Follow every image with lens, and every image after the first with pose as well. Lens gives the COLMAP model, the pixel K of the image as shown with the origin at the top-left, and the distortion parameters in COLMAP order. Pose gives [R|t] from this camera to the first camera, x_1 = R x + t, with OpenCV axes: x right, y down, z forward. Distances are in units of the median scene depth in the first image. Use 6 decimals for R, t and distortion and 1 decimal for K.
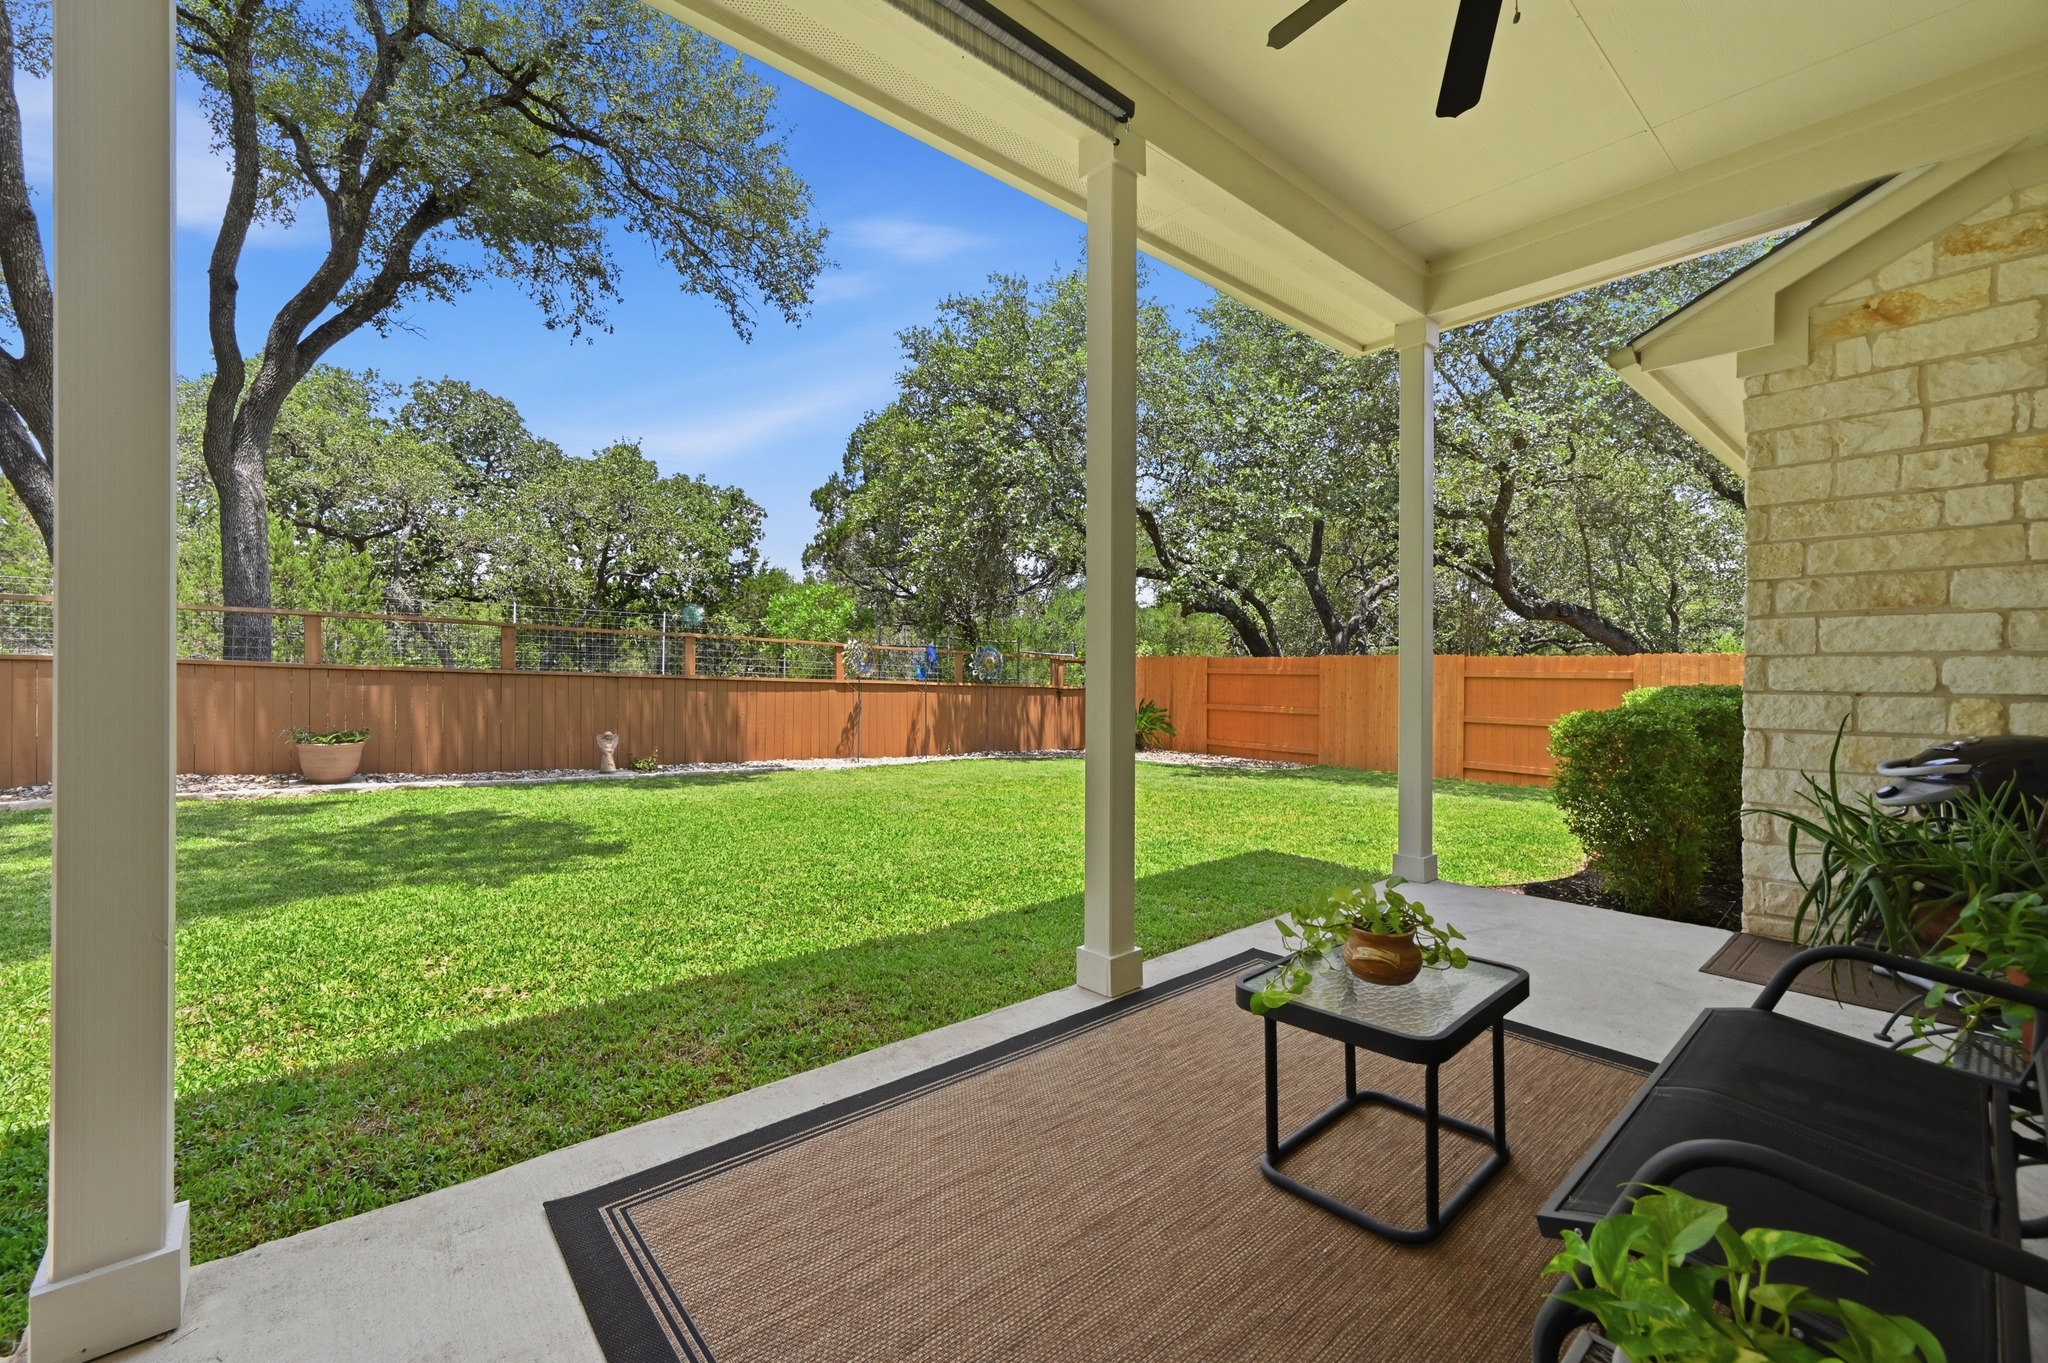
lens RADIAL K [[828.8, 0, 1016.6], [0, 828.8, 671.4], [0, 0, 1]] dist [-0.012348, -0.000431]
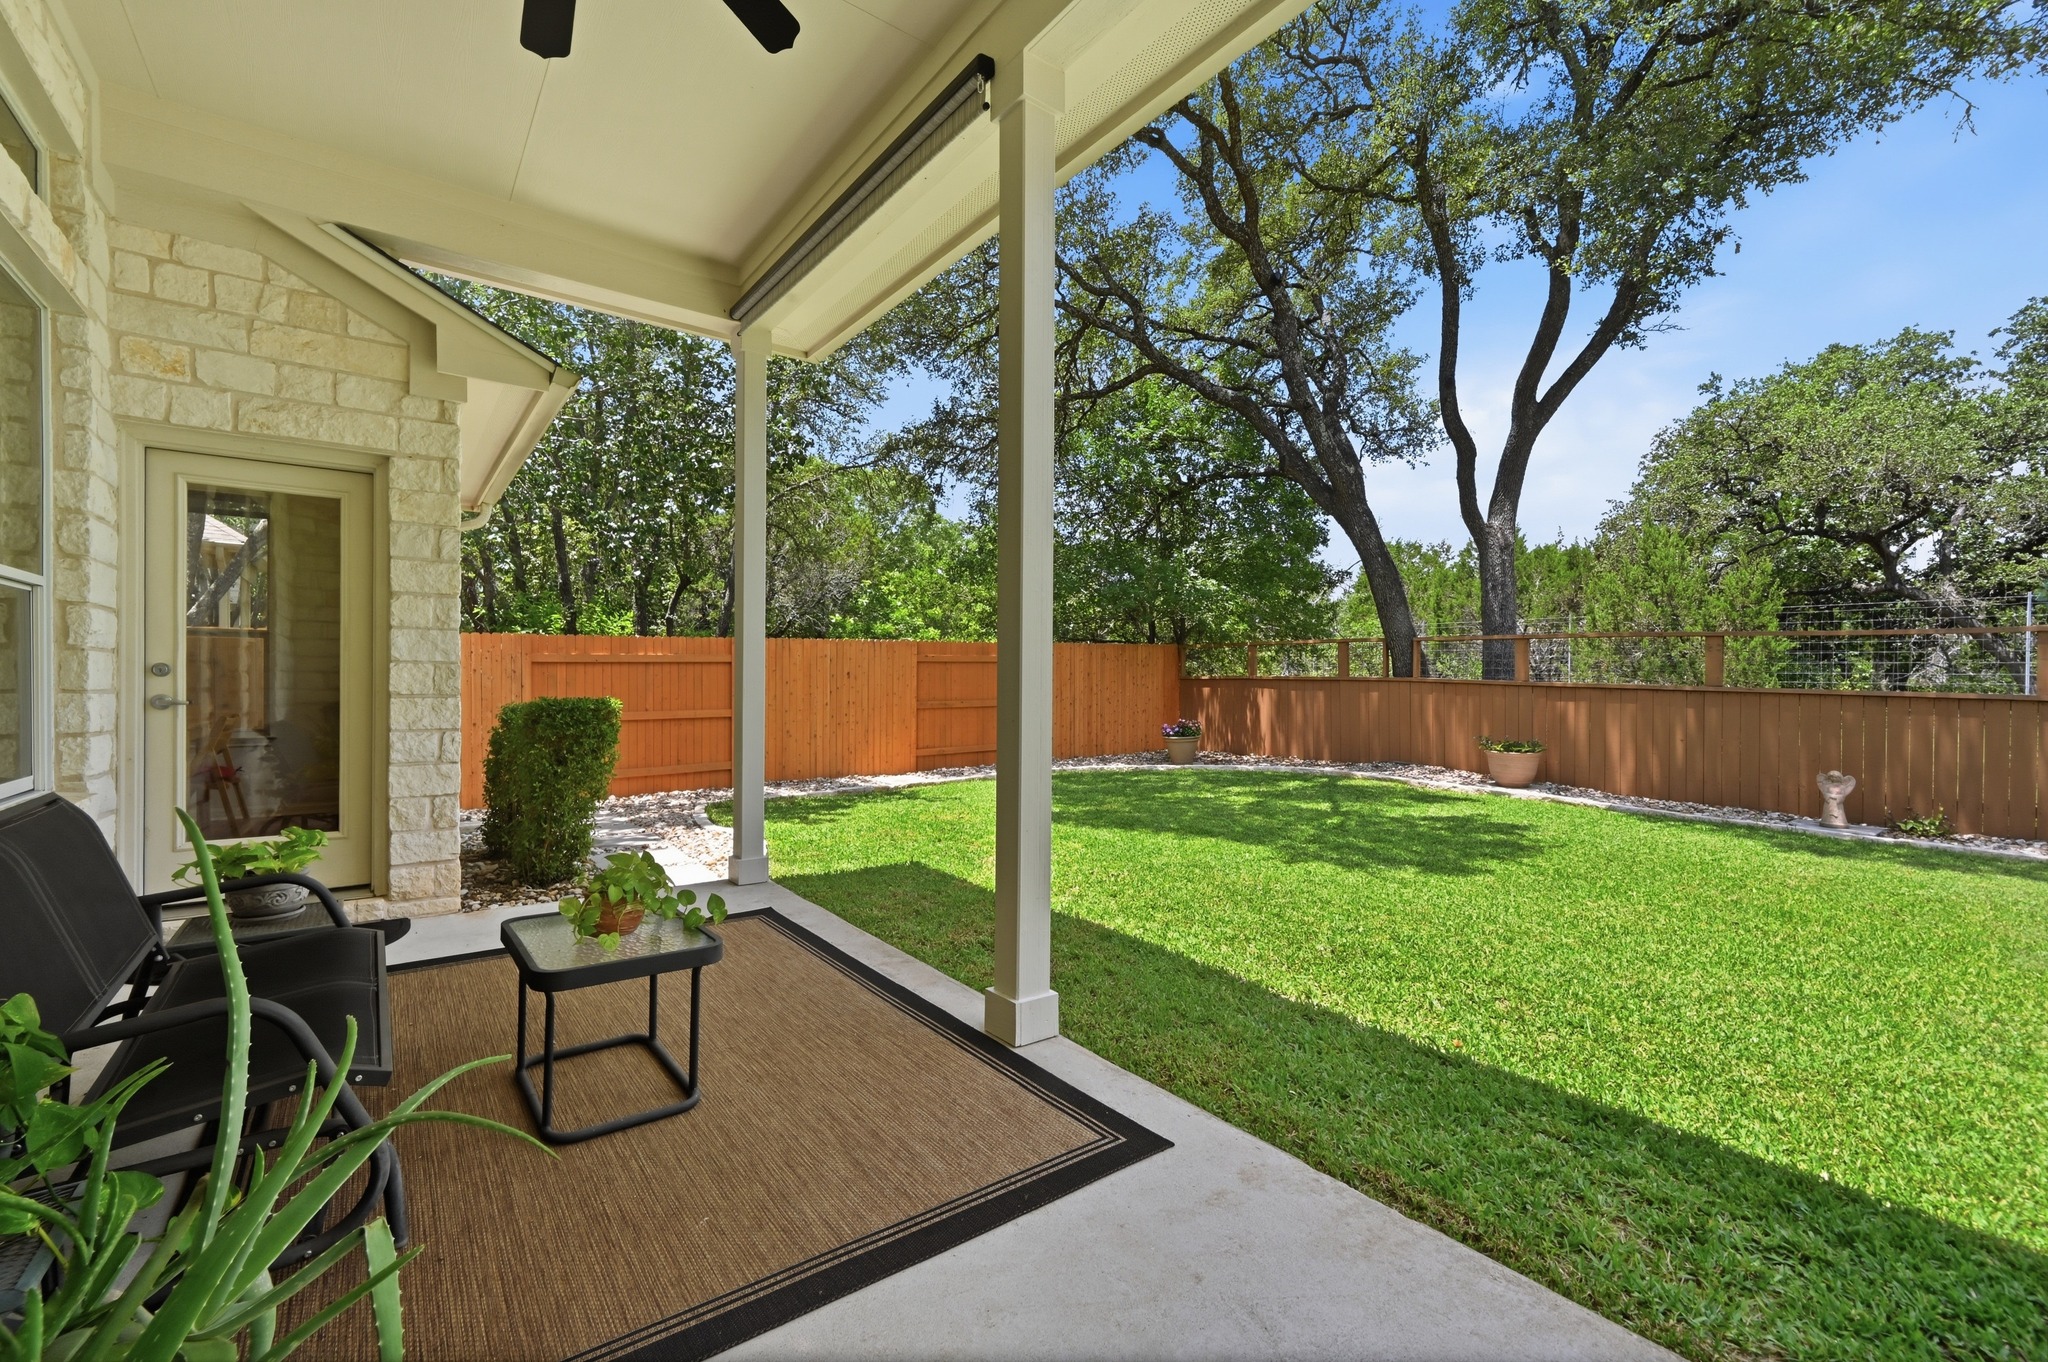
lens RADIAL K [[870.5, 0, 1017.6], [0, 870.5, 692.5], [0, 0, 1]] dist [0.000665, -0.000077]
pose [[-0.072417, 0.001360, -0.997373, 0.382926], [-0.007129, 0.999973, 0.001881, 0.008079], [0.997349, 0.007246, -0.072406, 0.395095]]
